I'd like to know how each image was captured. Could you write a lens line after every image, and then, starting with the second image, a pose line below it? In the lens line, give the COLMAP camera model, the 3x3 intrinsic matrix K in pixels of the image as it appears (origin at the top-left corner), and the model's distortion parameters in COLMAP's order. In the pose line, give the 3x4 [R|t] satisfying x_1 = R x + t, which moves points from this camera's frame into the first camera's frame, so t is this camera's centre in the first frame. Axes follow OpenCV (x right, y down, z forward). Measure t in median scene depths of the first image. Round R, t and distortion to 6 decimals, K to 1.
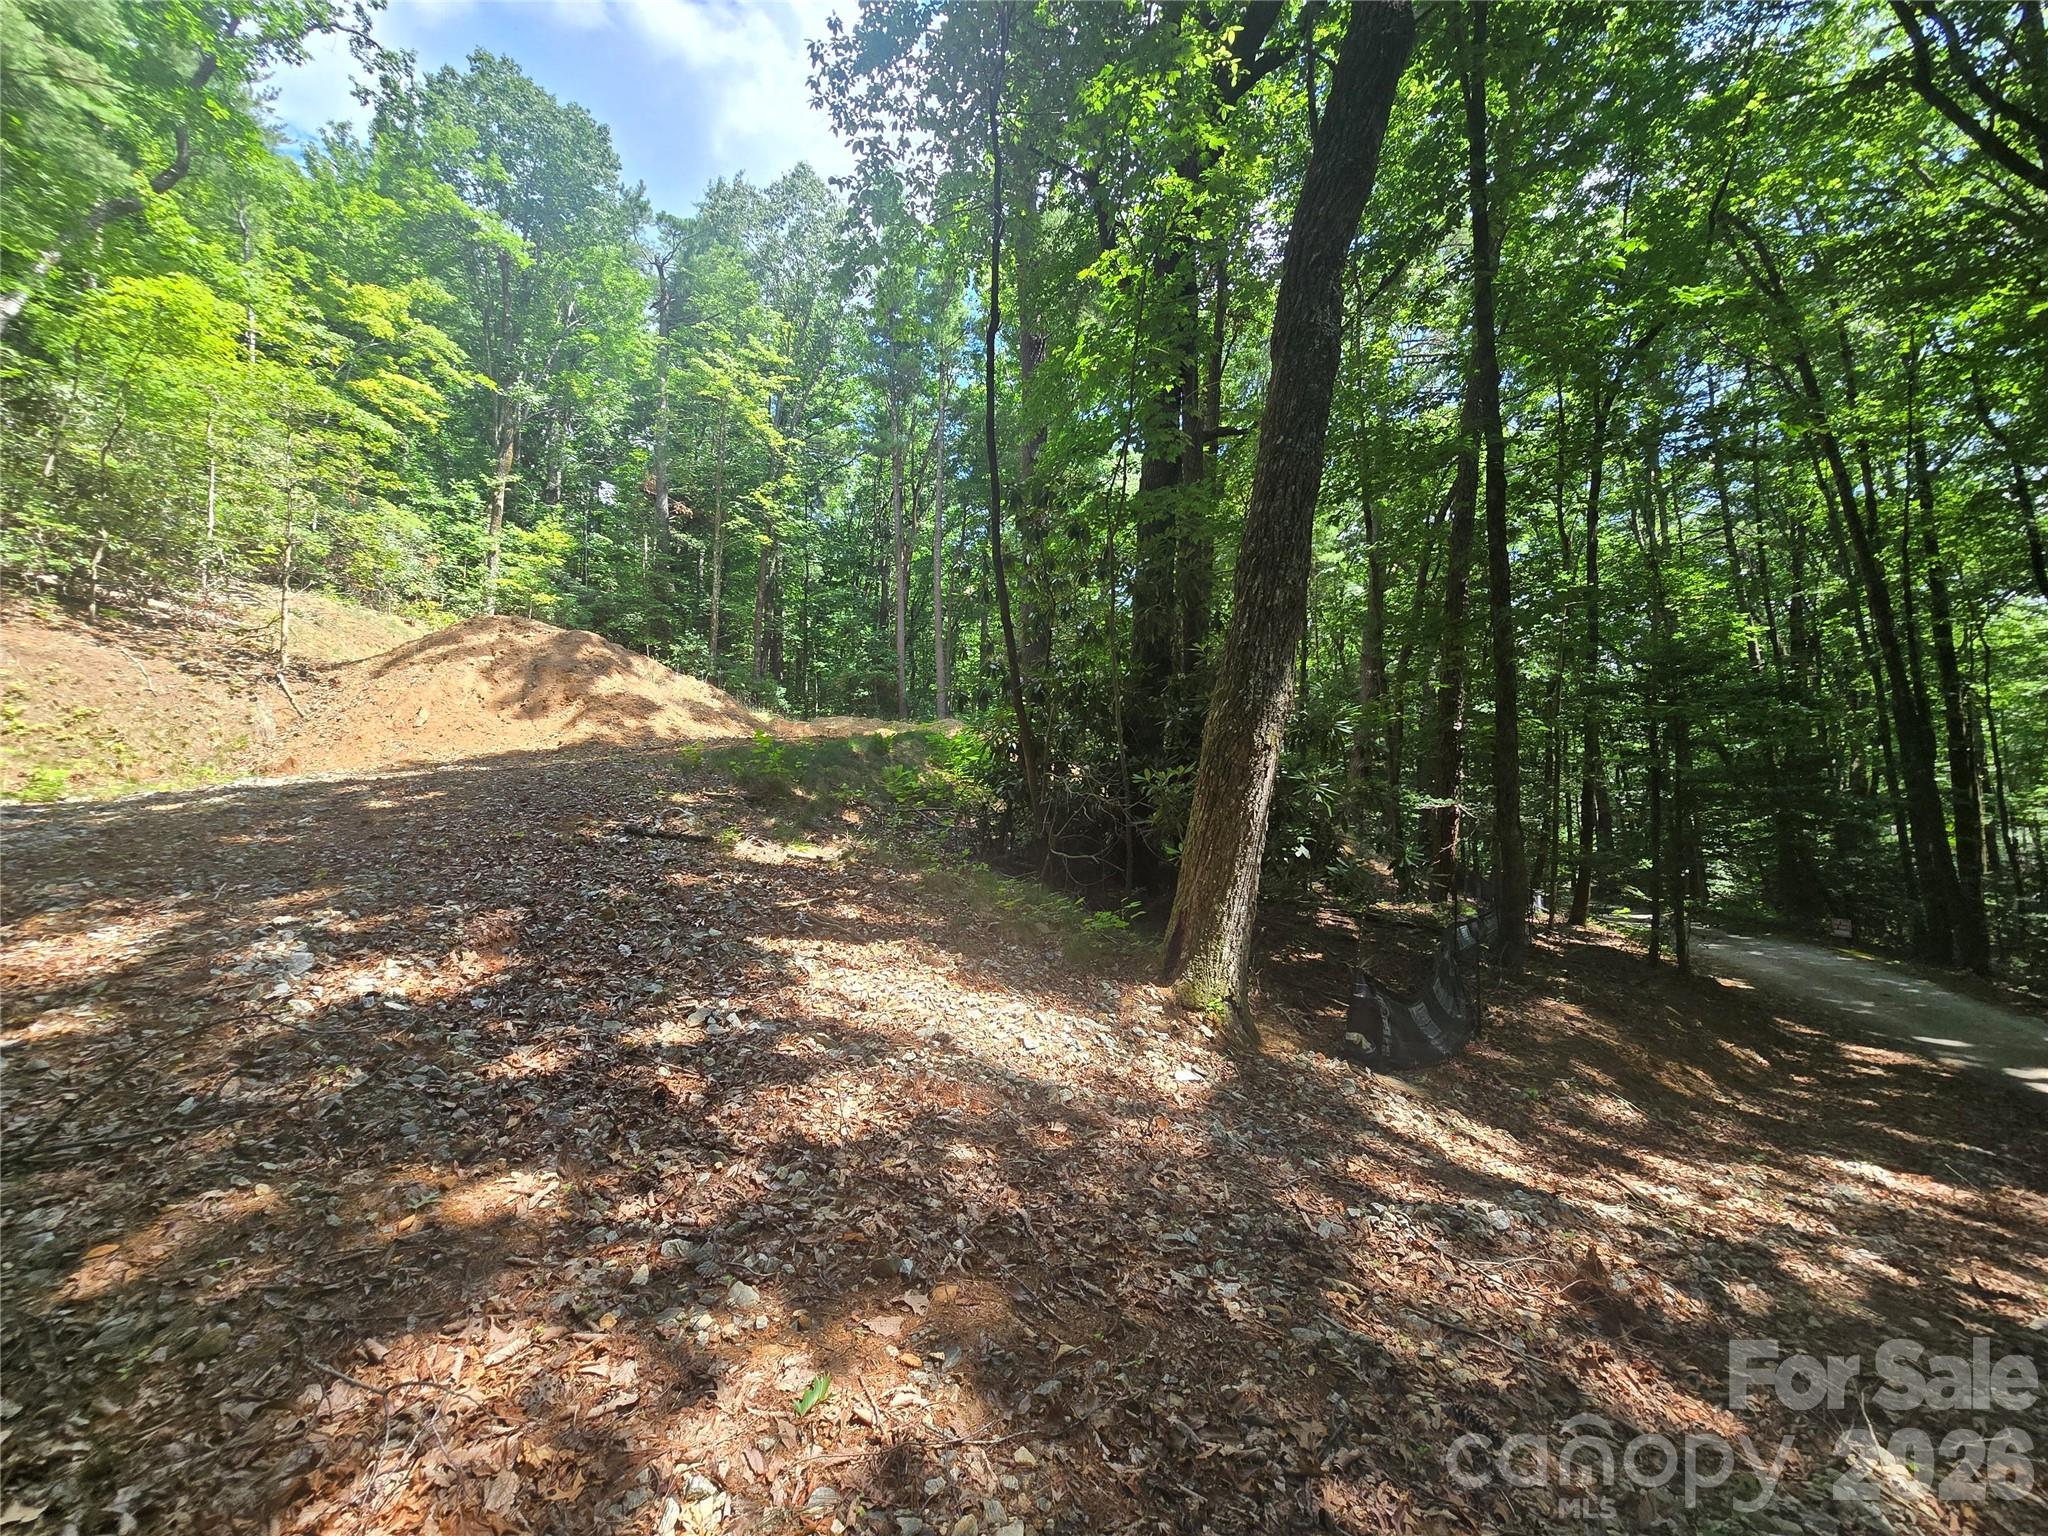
lens RADIAL K [[835.4, 0, 1025.5], [0, 835.4, 766.2], [0, 0, 1]] dist [-0.007674, 0.002106]
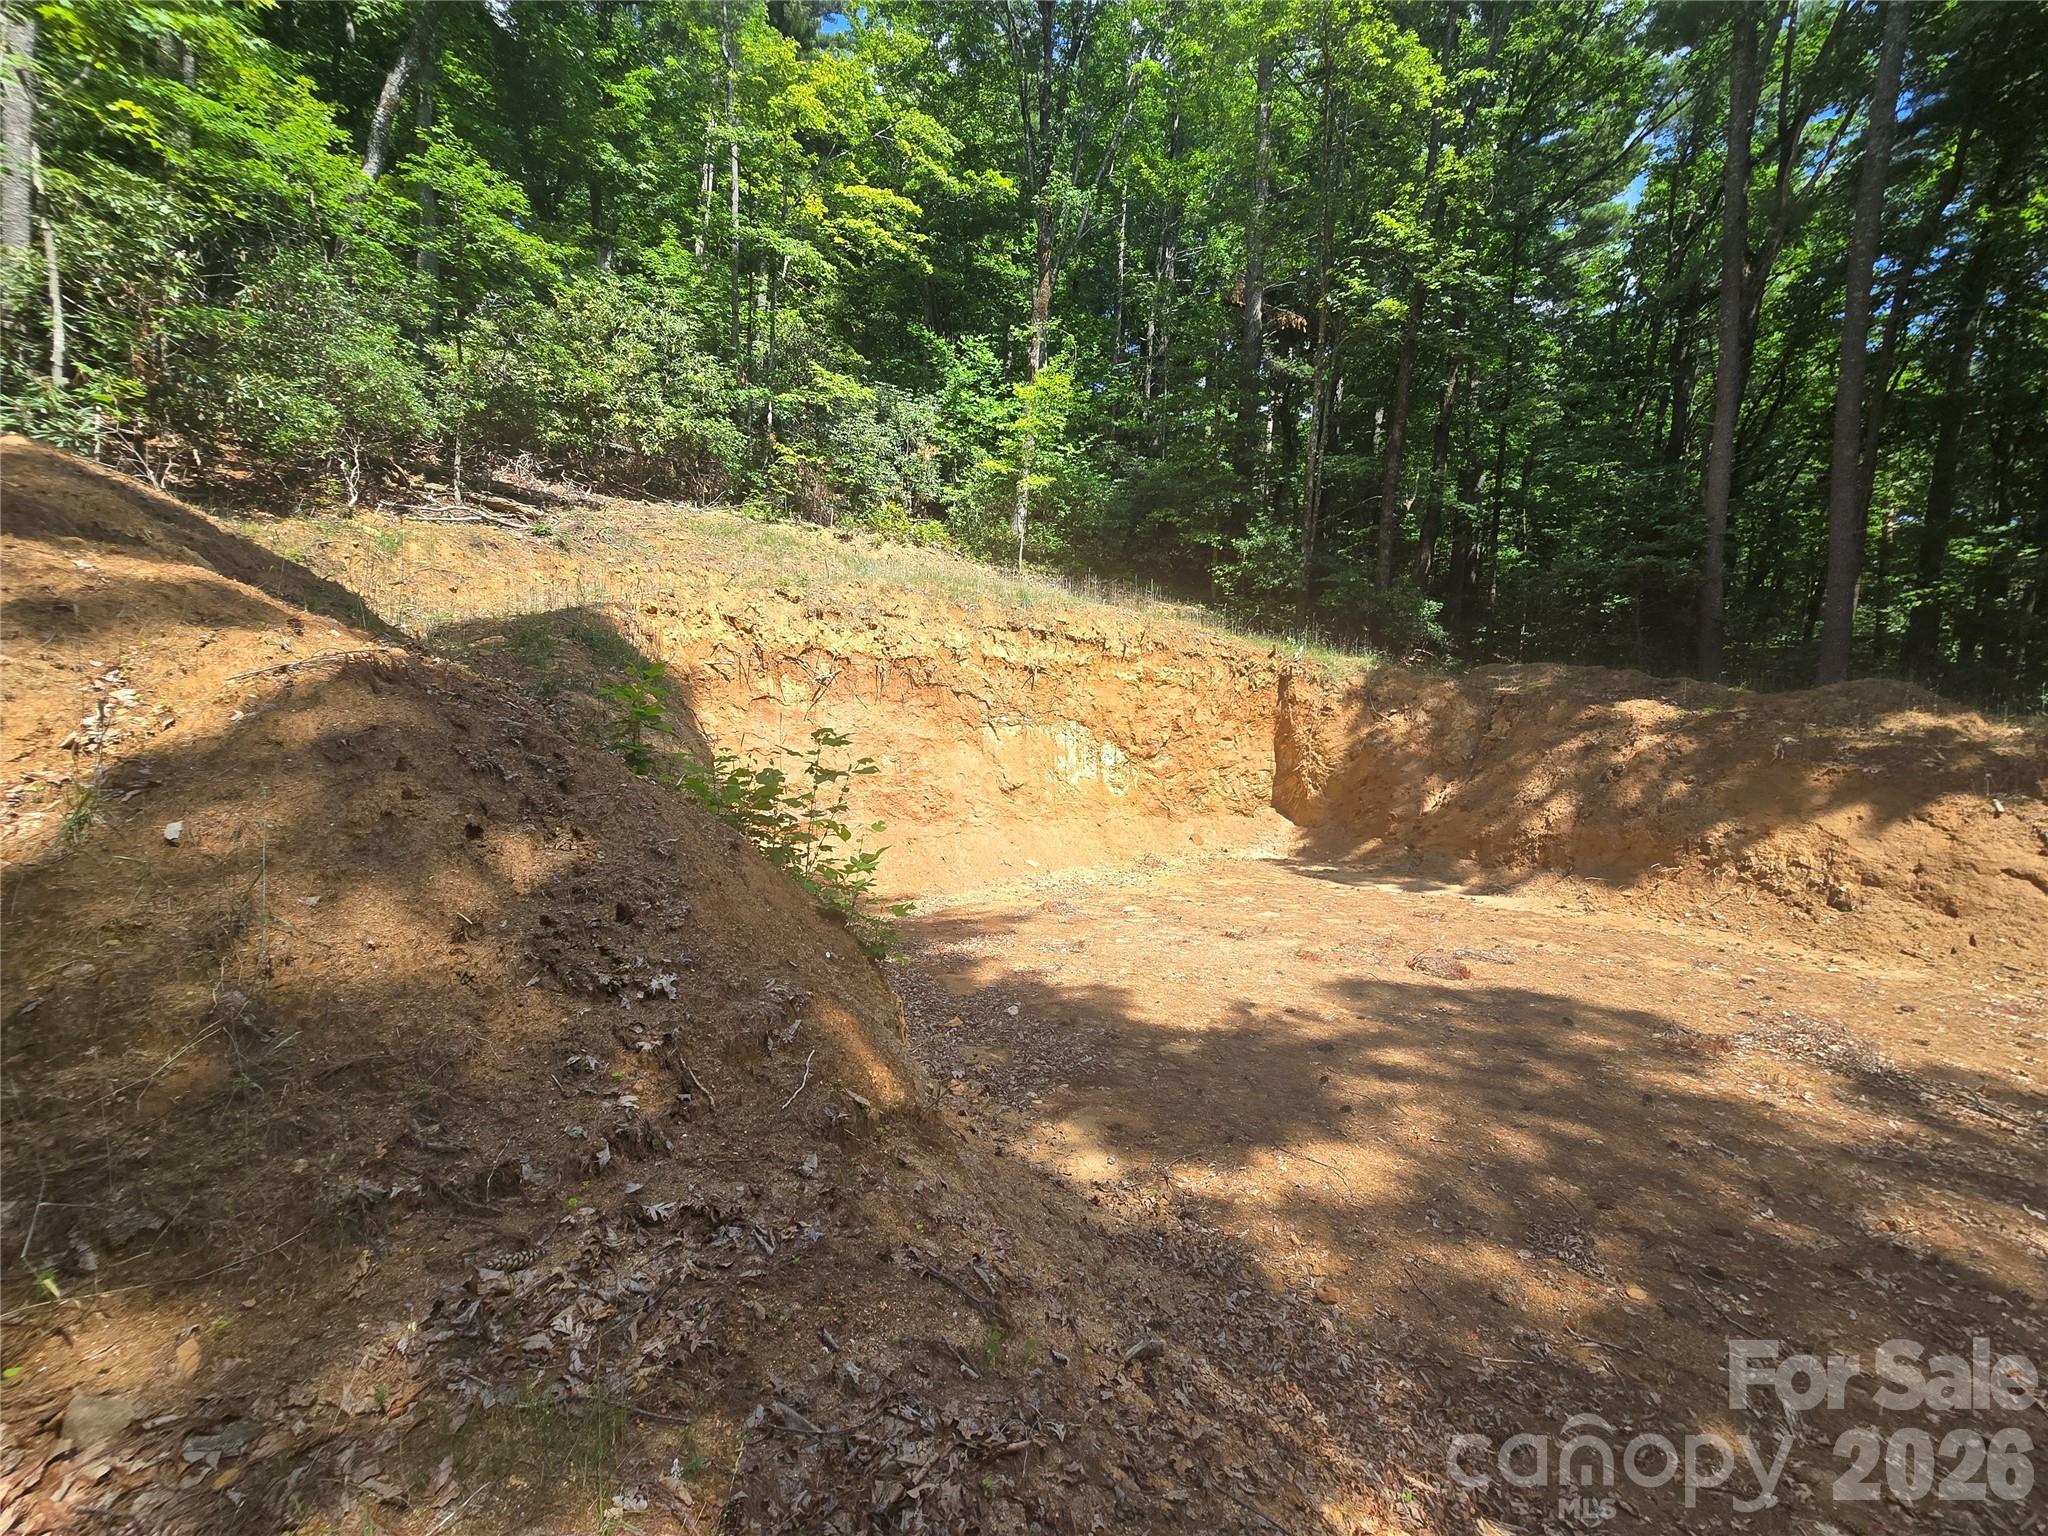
lens RADIAL K [[835.4, 0, 1027.6], [0, 835.4, 759.1], [0, 0, 1]] dist [-0.007674, 0.002106]
pose [[0.685072, 0.082430, -0.723796, -0.077526], [-0.016781, 0.995099, 0.097445, -0.044193], [0.728282, -0.054610, 0.683098, 0.471608]]
